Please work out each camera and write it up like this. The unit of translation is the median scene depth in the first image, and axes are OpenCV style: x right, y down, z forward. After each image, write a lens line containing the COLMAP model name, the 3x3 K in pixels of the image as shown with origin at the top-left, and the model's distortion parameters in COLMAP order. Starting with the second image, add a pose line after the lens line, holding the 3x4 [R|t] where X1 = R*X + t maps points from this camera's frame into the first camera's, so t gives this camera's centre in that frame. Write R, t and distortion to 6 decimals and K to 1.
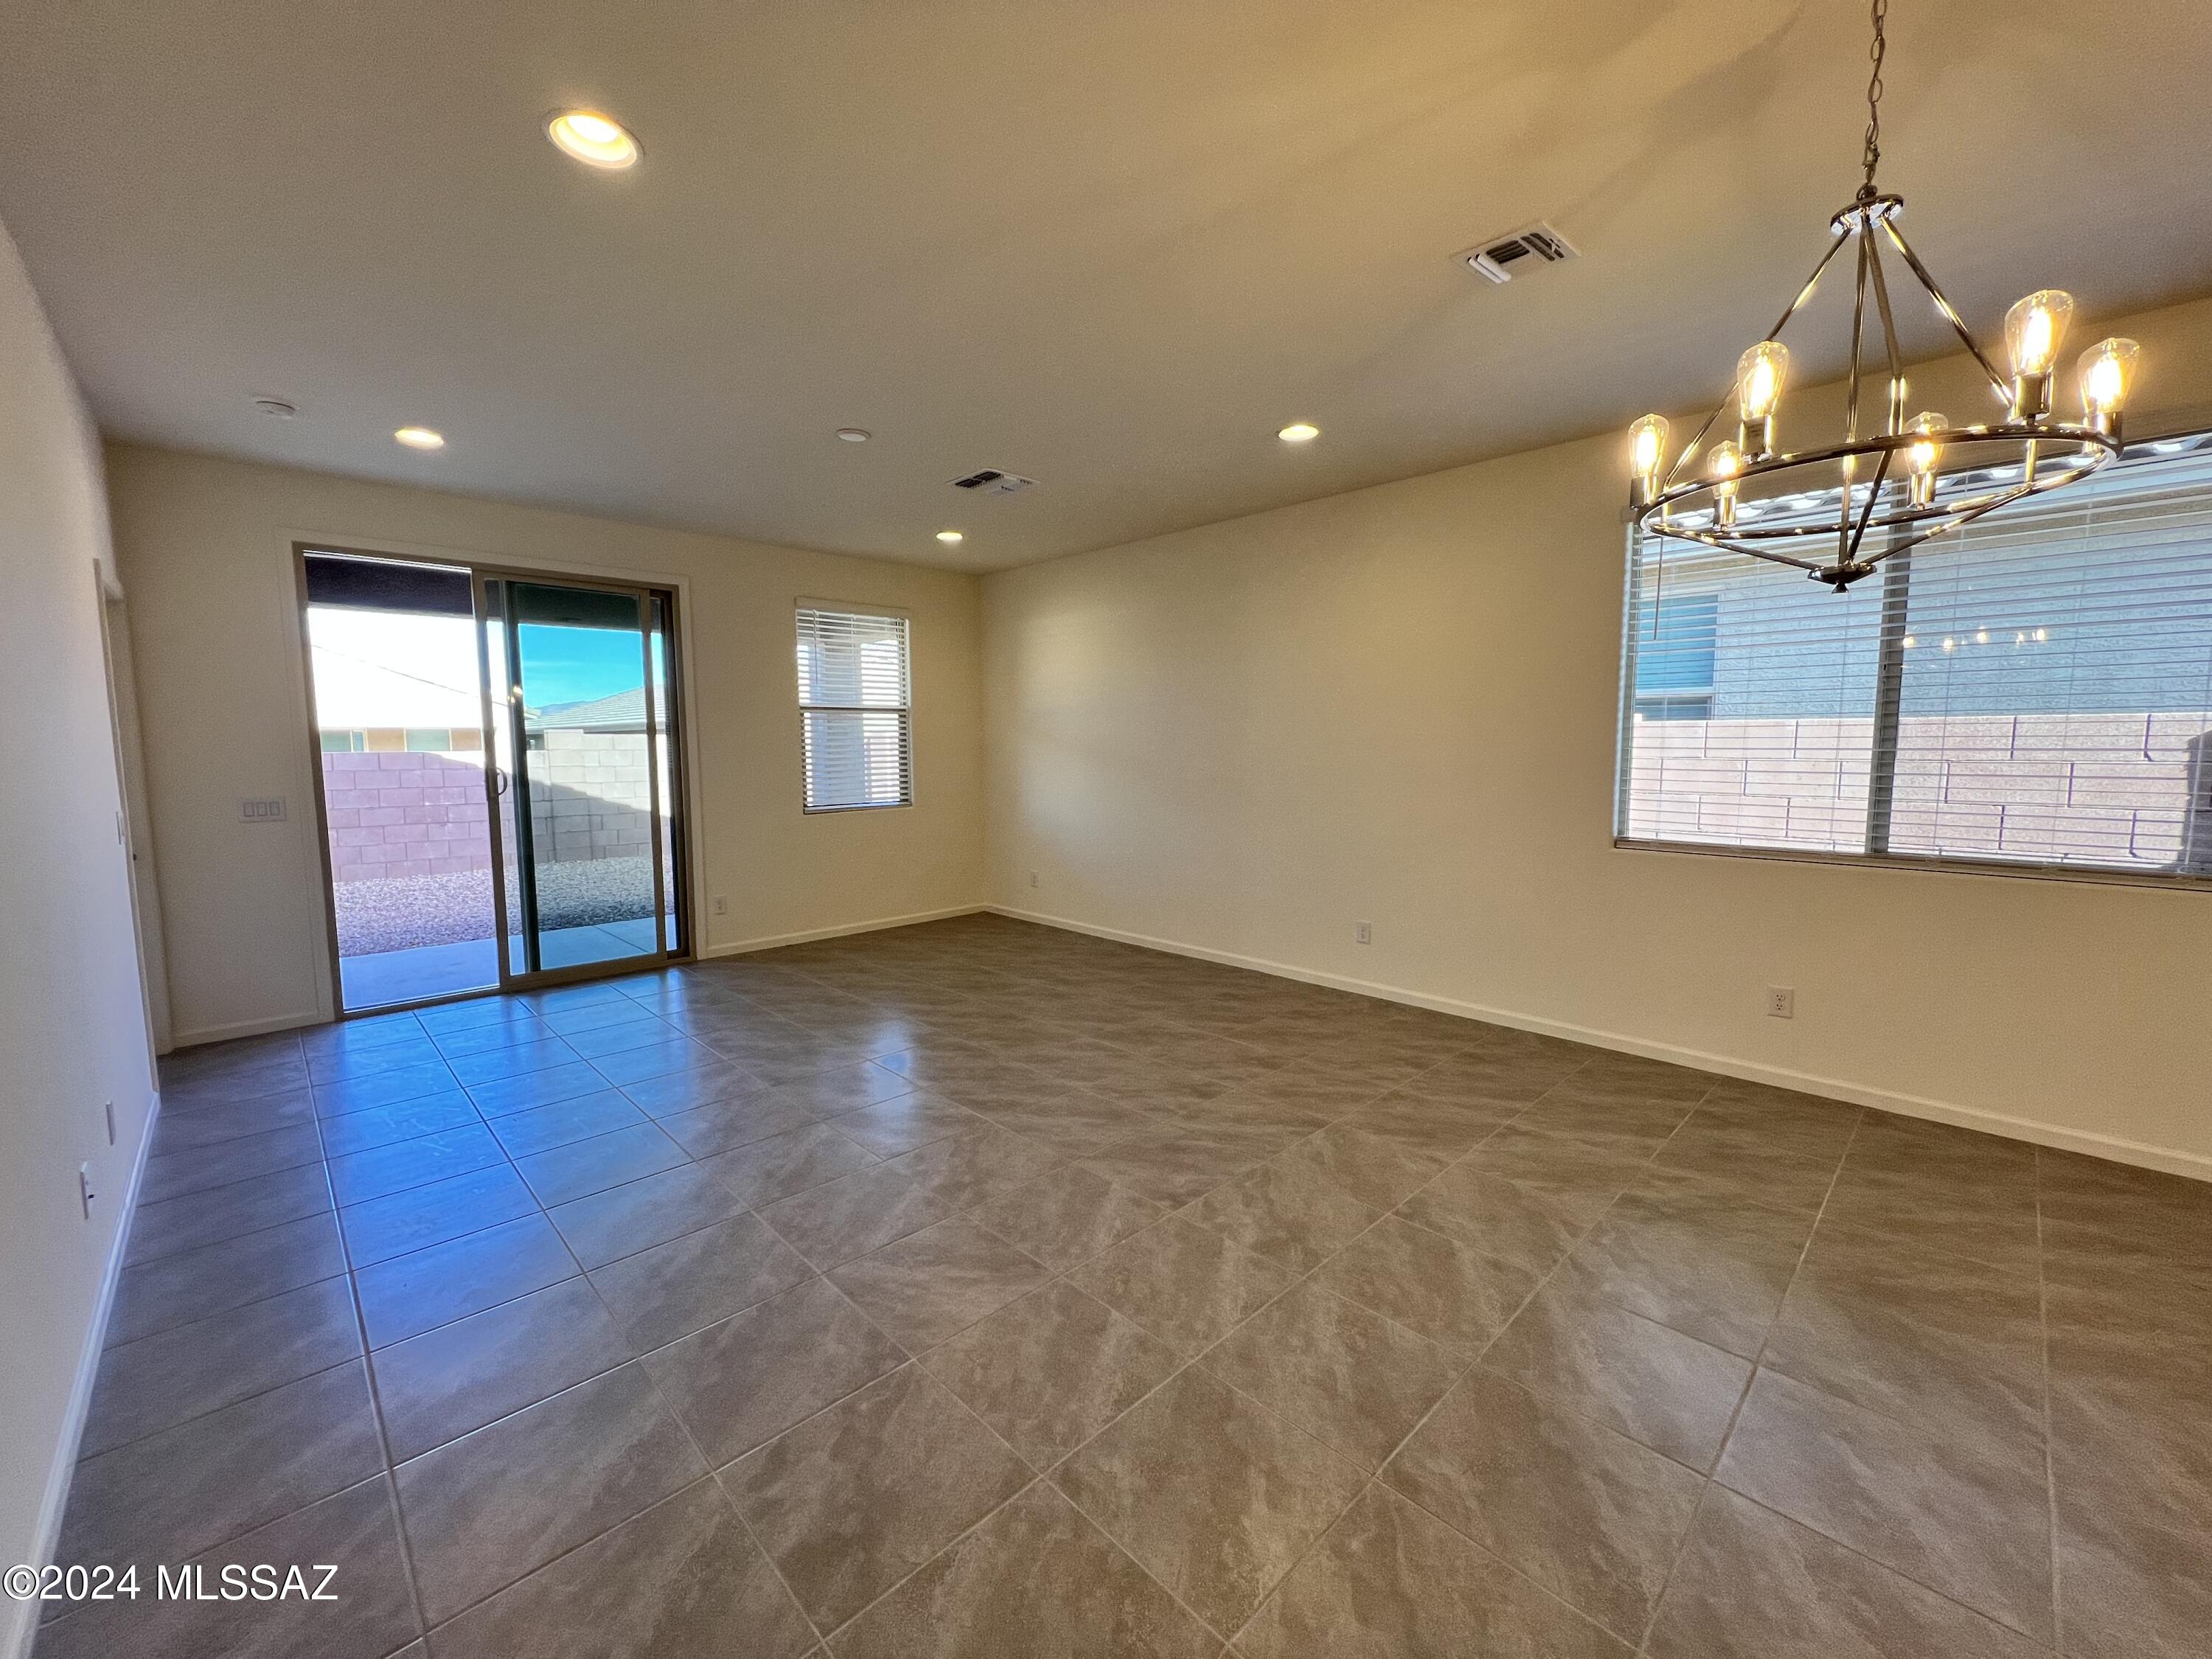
lens RADIAL K [[885.6, 0, 1092.5], [0, 885.6, 831.6], [0, 0, 1]] dist [0.004343, 0.000060]
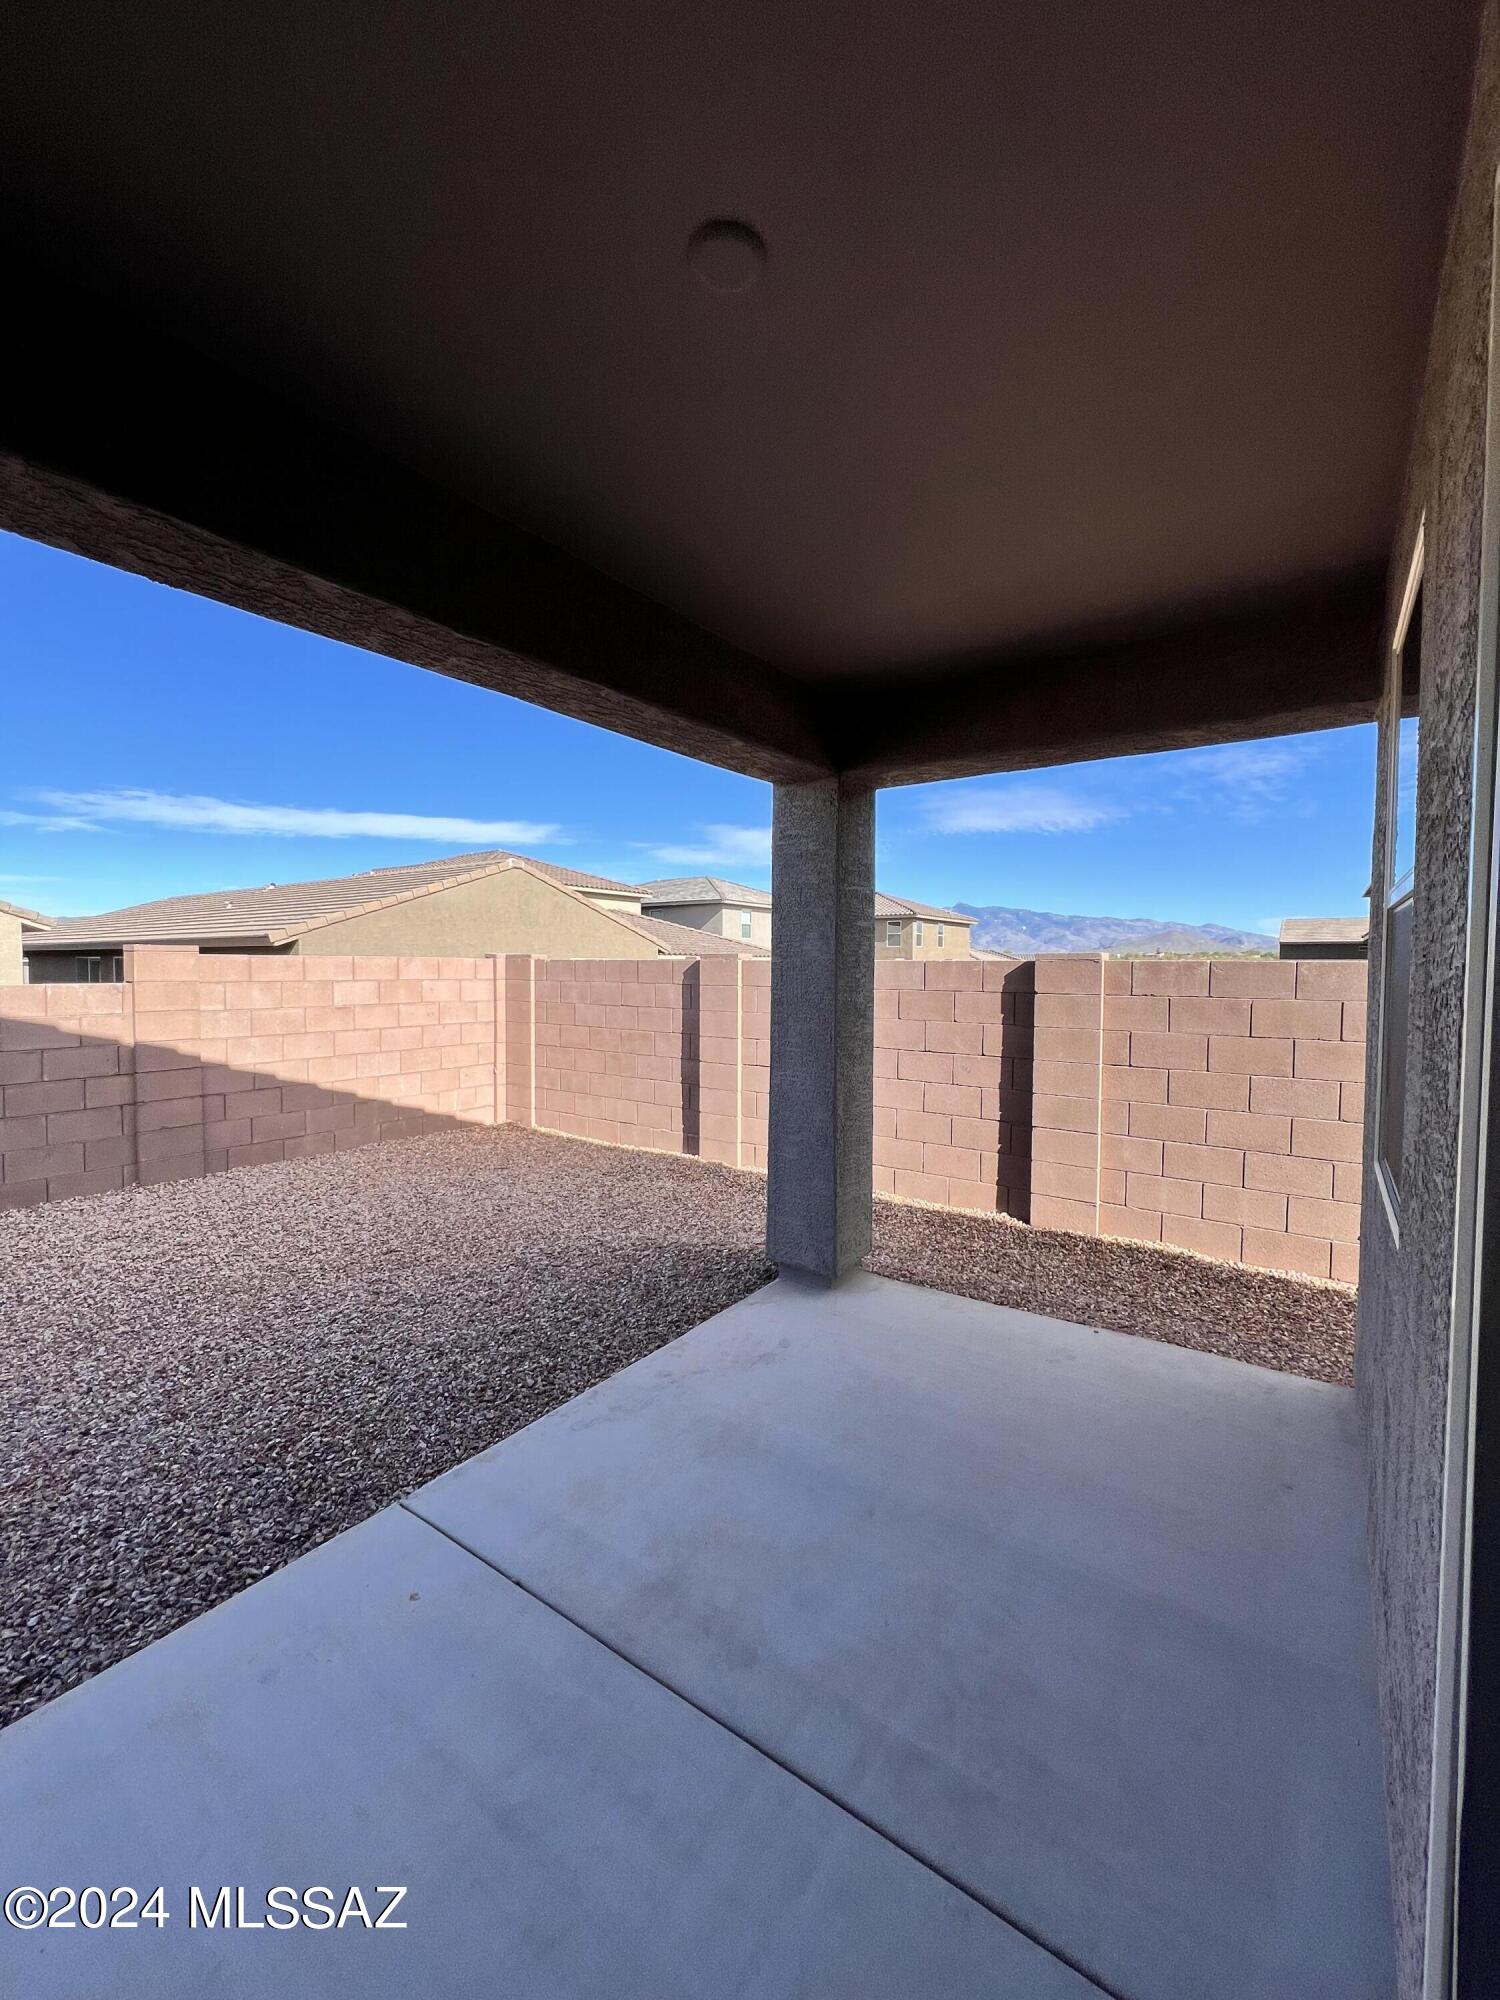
lens RADIAL K [[800.7, 0, 757.6], [0, 800.7, 991.4], [0, 0, 1]] dist [0.004343, 0.000060]
pose [[0.981031, 0.009181, 0.193633, -0.063600], [0.003593, 0.997845, -0.065520, -0.009971], [-0.193817, 0.064973, 0.978884, 0.084424]]
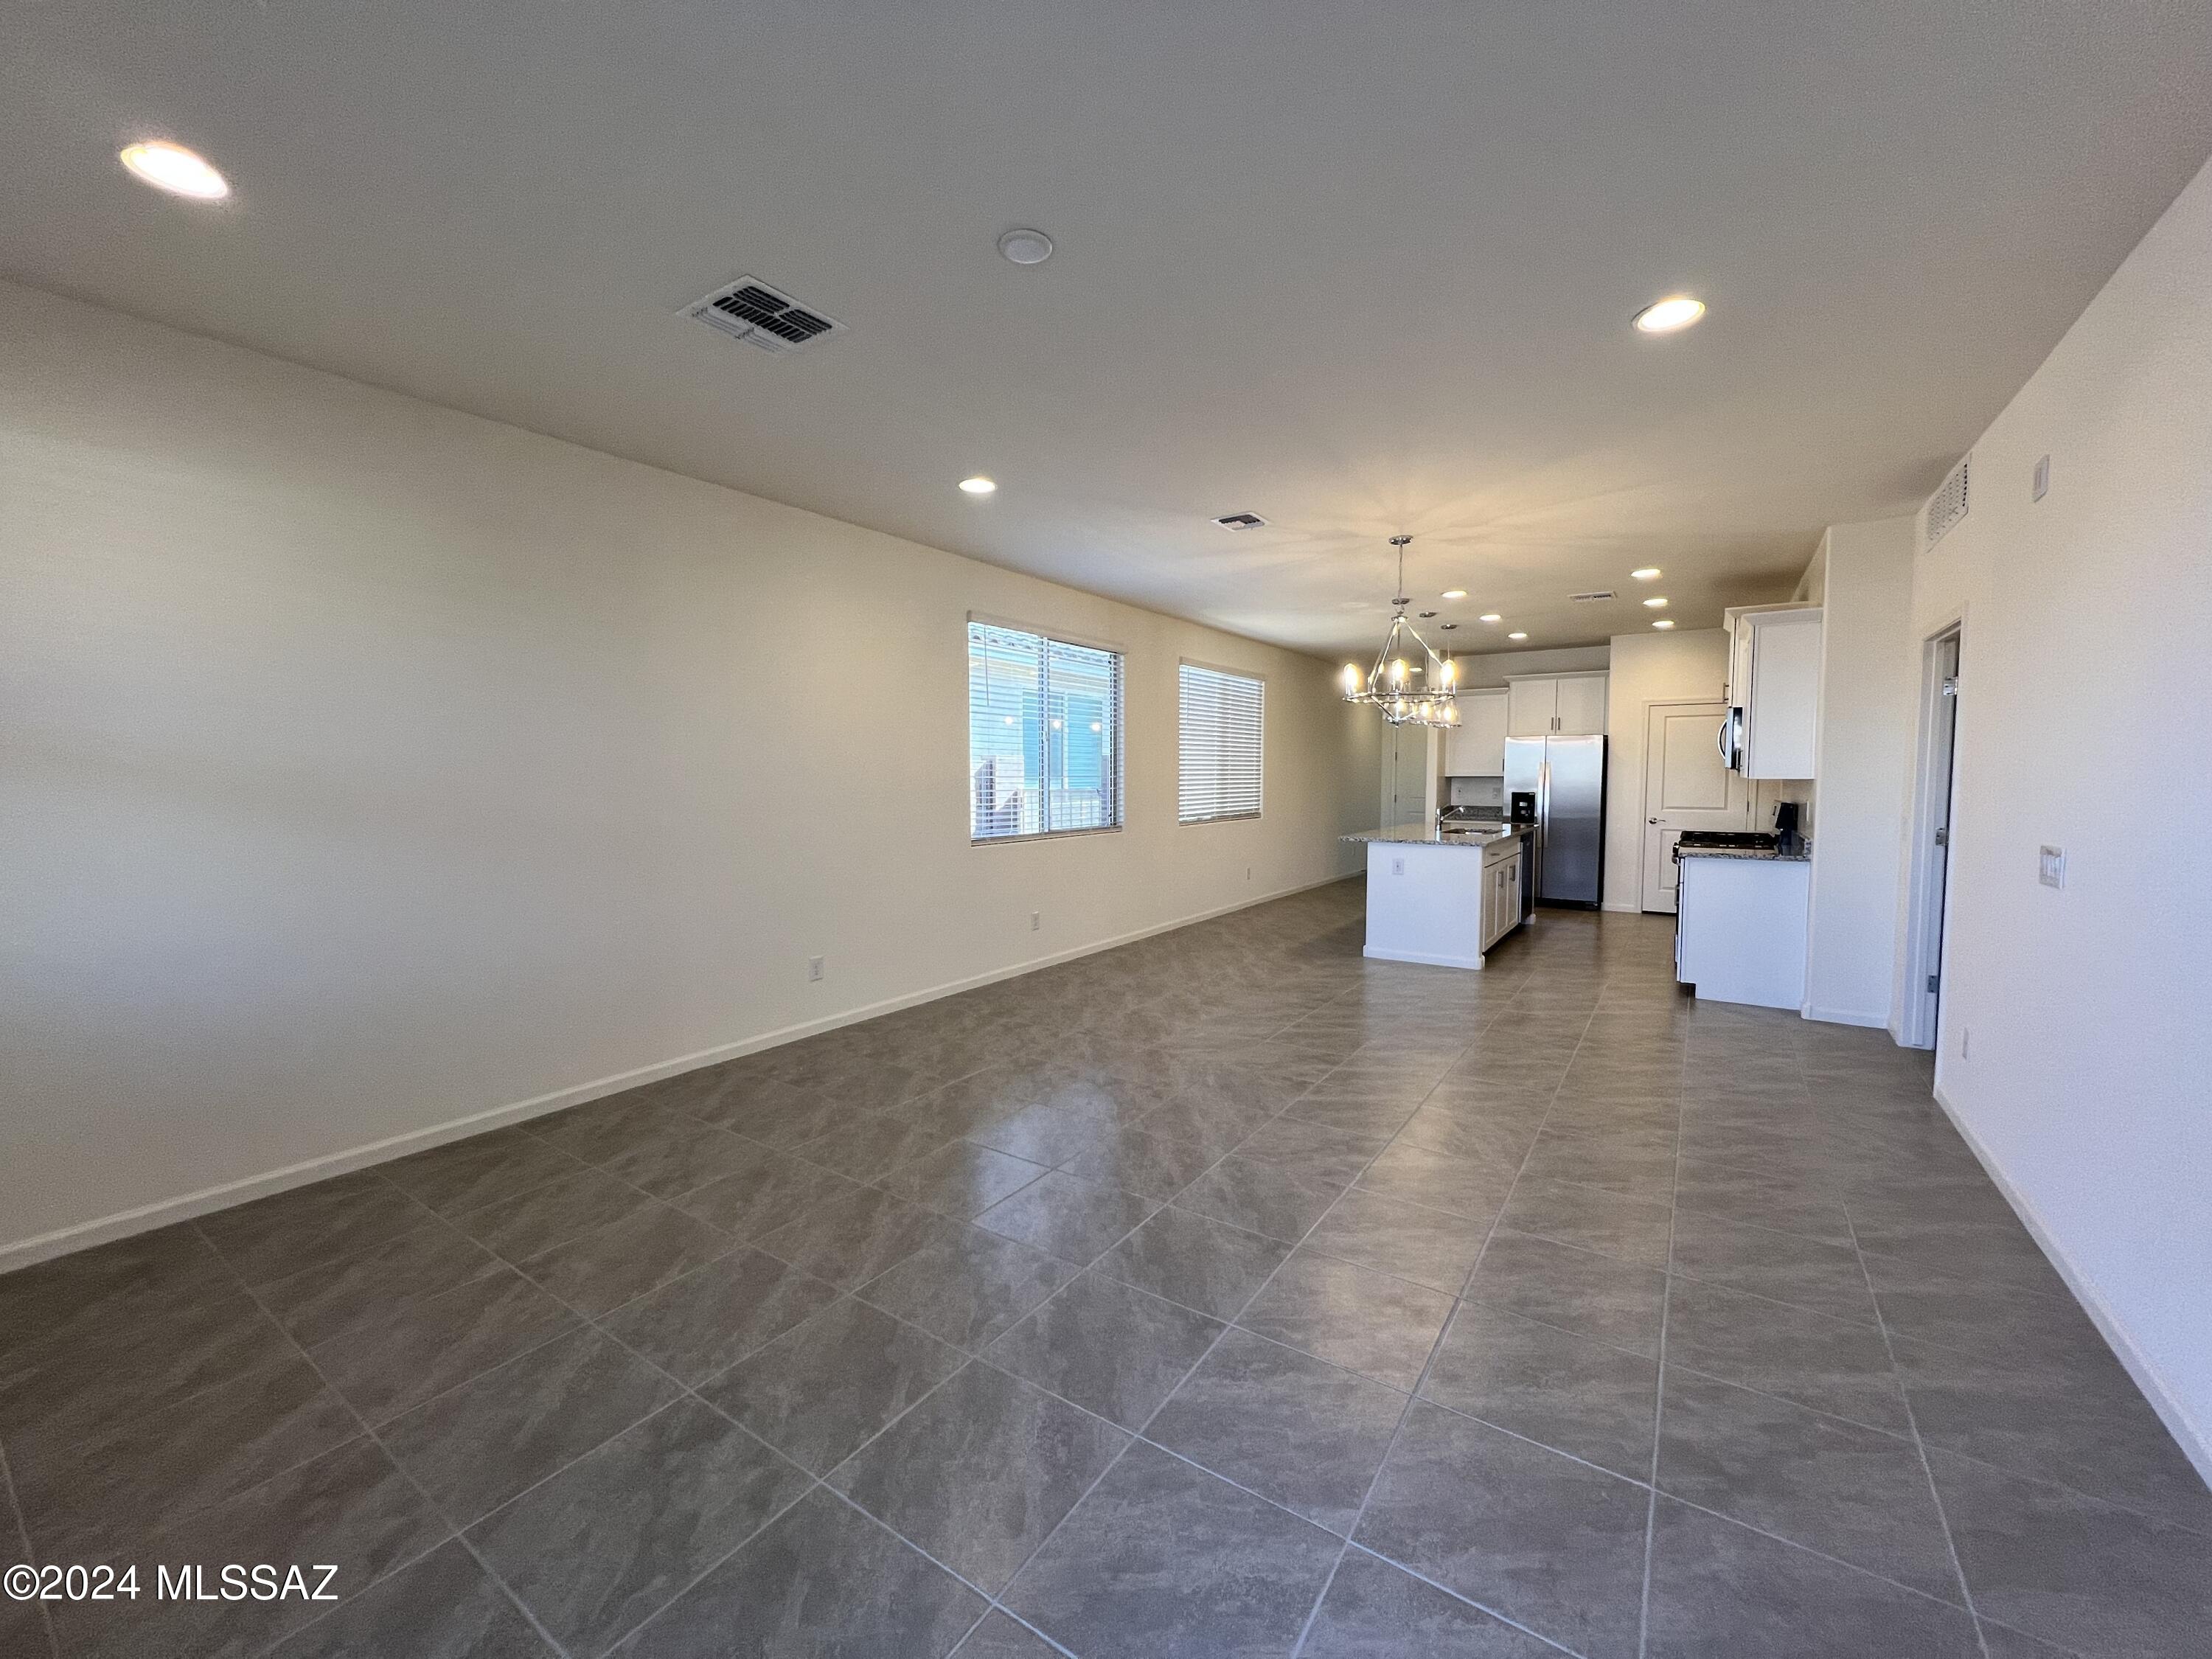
lens RADIAL K [[885.6, 0, 1112.4], [0, 885.6, 827.7], [0, 0, 1]] dist [0.004343, 0.000060]
pose [[-0.217652, -0.050634, 0.974712, -0.899787], [0.099923, 0.992250, 0.073858, -0.099585], [-0.970898, 0.113471, -0.210906, 1.143083]]
